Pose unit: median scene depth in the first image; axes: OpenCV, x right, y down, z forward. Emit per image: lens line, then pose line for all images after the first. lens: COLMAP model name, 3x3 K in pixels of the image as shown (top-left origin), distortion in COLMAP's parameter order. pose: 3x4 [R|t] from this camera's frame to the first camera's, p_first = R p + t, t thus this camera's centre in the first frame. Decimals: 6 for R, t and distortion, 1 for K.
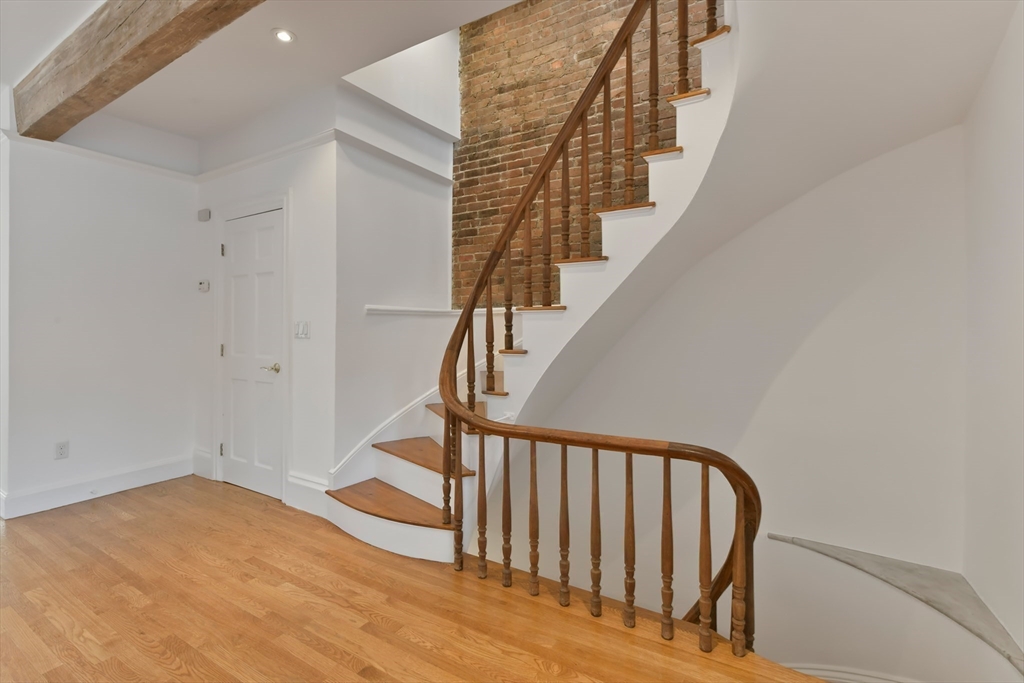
lens RADIAL K [[460.7, 0, 506.4], [0, 460.7, 328.5], [0, 0, 1]] dist [-0.003949, 0.000427]
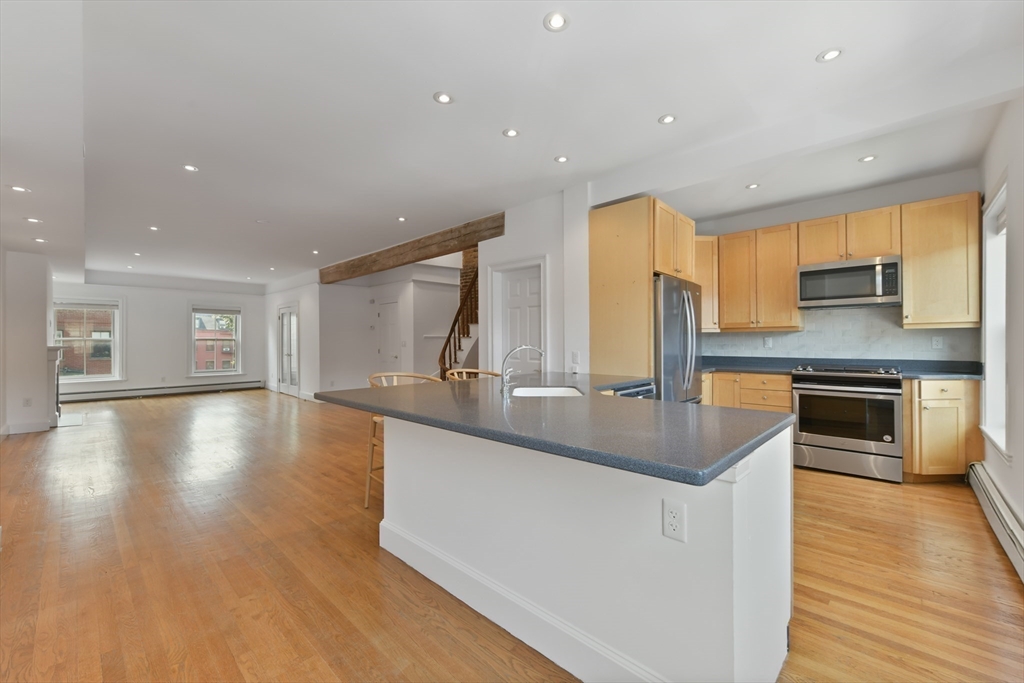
lens RADIAL K [[414.8, 0, 516.6], [0, 414.8, 339.3], [0, 0, 1]] dist [-0.001185, 0.001980]
pose [[0.977245, -0.008936, -0.211923, 0.877299], [0.009792, 0.999948, 0.002987, -0.027583], [0.211886, -0.004994, 0.977282, -1.537396]]
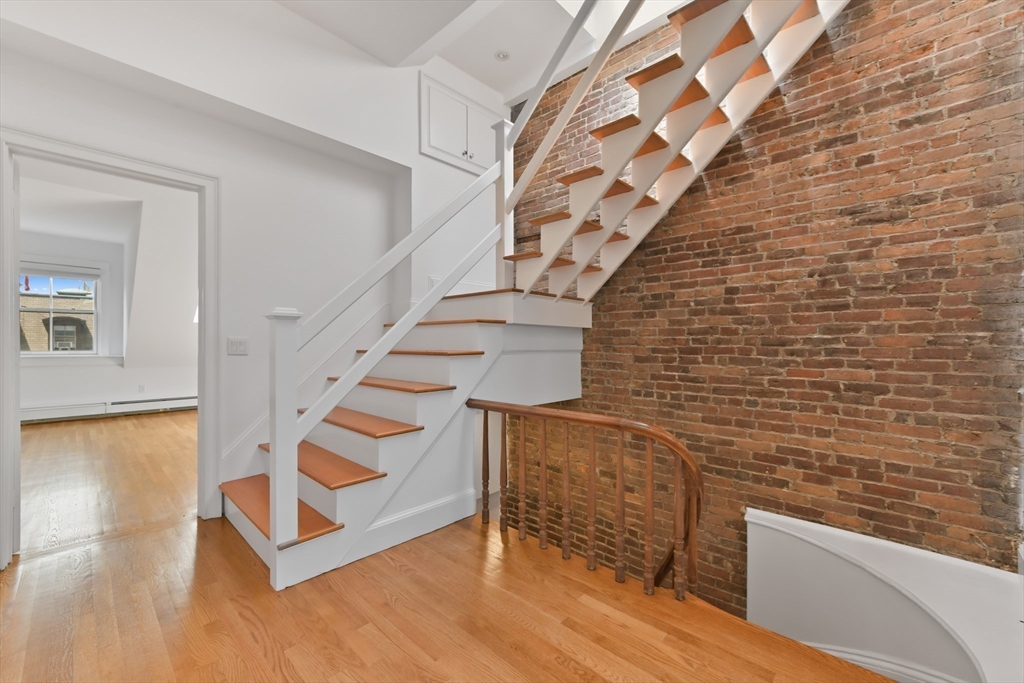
lens RADIAL K [[414.8, 0, 517.3], [0, 414.8, 343.6], [0, 0, 1]] dist [-0.001185, 0.001980]
pose [[0.979861, -0.000825, -0.199680, 0.181297], [0.002348, 0.999970, 0.007389, -1.037537], [0.199668, -0.007709, 0.979833, -0.062294]]
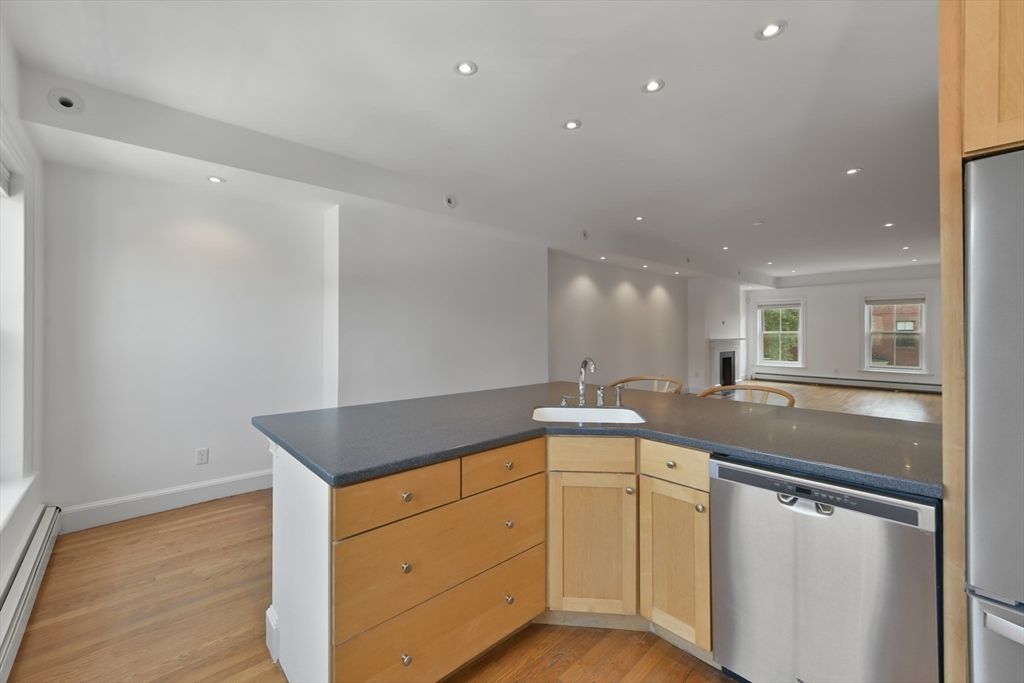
lens RADIAL K [[414.8, 0, 517.1], [0, 414.8, 325.8], [0, 0, 1]] dist [-0.001185, 0.001980]
pose [[-0.262596, -0.016990, -0.964756, 1.500318], [0.010808, 0.999730, -0.020548, -0.062053], [0.964845, -0.015822, -0.262341, -0.599818]]
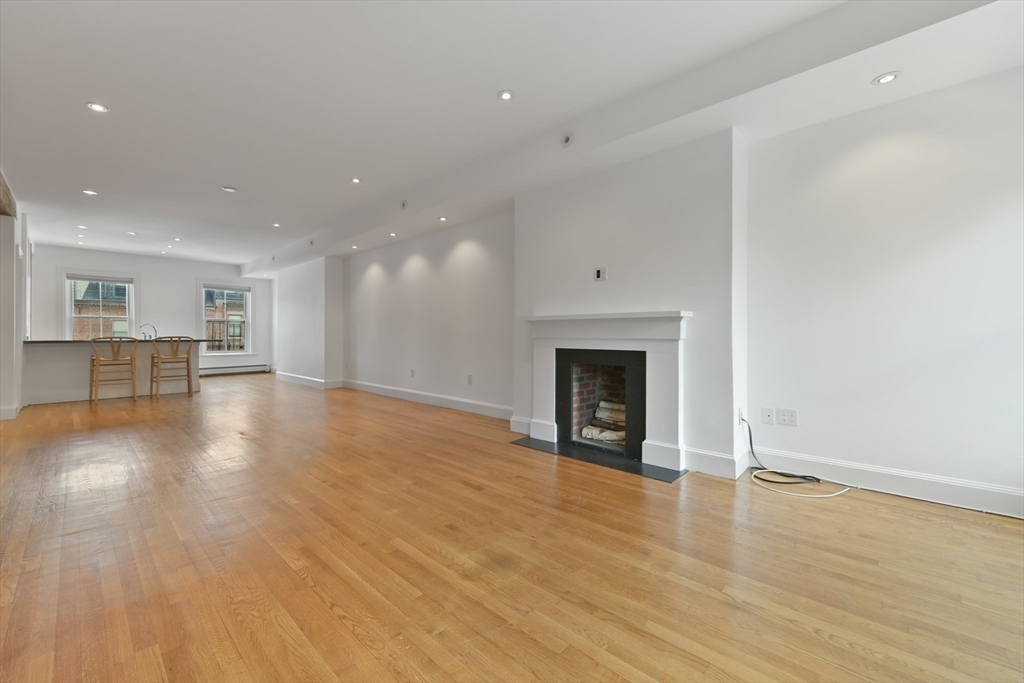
lens RADIAL K [[414.8, 0, 509.4], [0, 414.8, 338.9], [0, 0, 1]] dist [-0.001185, 0.001980]
pose [[-0.976518, -0.009383, 0.215233, -2.013377], [-0.009580, 0.999954, 0.000126, 0.059478], [-0.215225, -0.001938, -0.976563, 1.348568]]
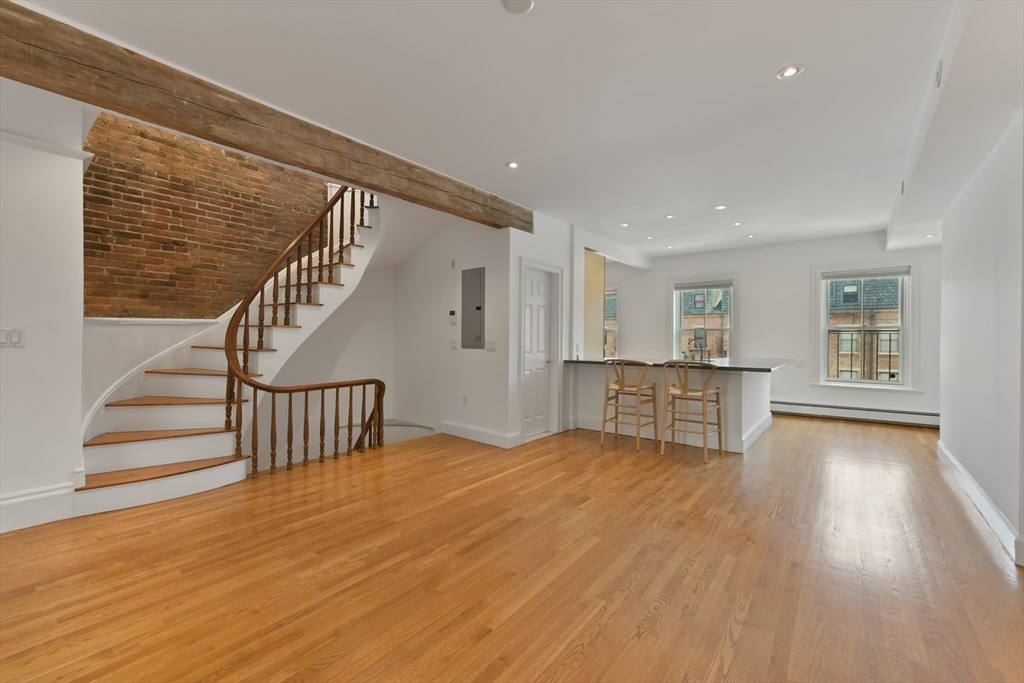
lens RADIAL K [[414.8, 0, 520.6], [0, 414.8, 339.7], [0, 0, 1]] dist [-0.001185, 0.001980]
pose [[0.126794, -0.009004, 0.991888, -1.188400], [-0.013305, 0.999853, 0.010777, -0.017905], [-0.991840, -0.014564, 0.126656, -0.134707]]
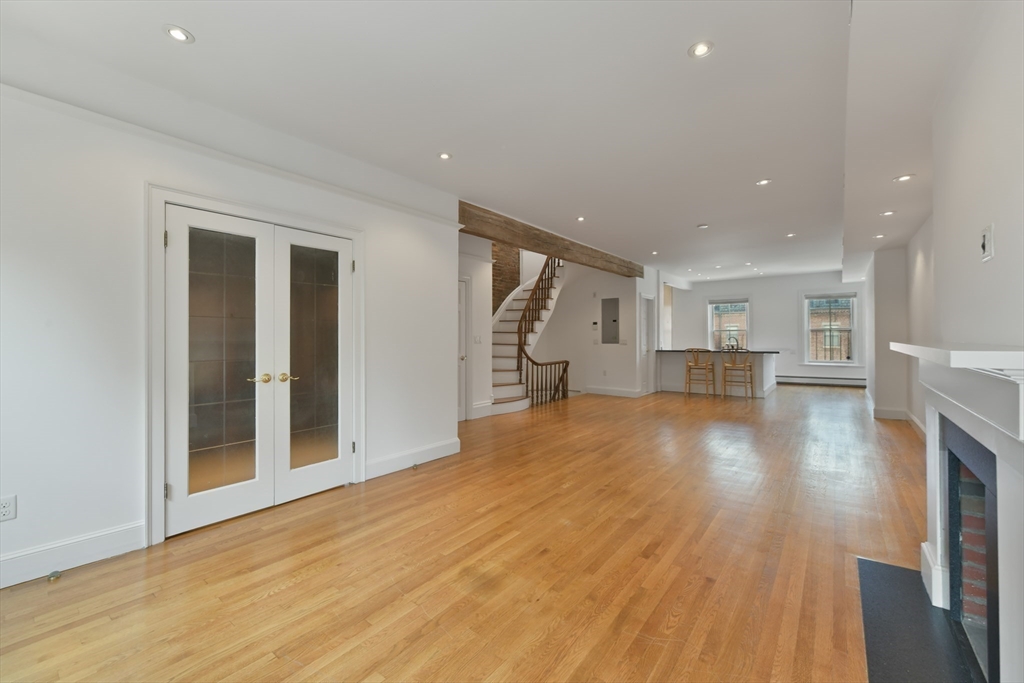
lens RADIAL K [[414.8, 0, 522.5], [0, 414.8, 334.3], [0, 0, 1]] dist [-0.001185, 0.001980]
pose [[0.102859, 0.001114, 0.994695, -2.566511], [-0.004176, 0.999991, -0.000688, -0.022584], [-0.994687, -0.004083, 0.102862, 0.593869]]
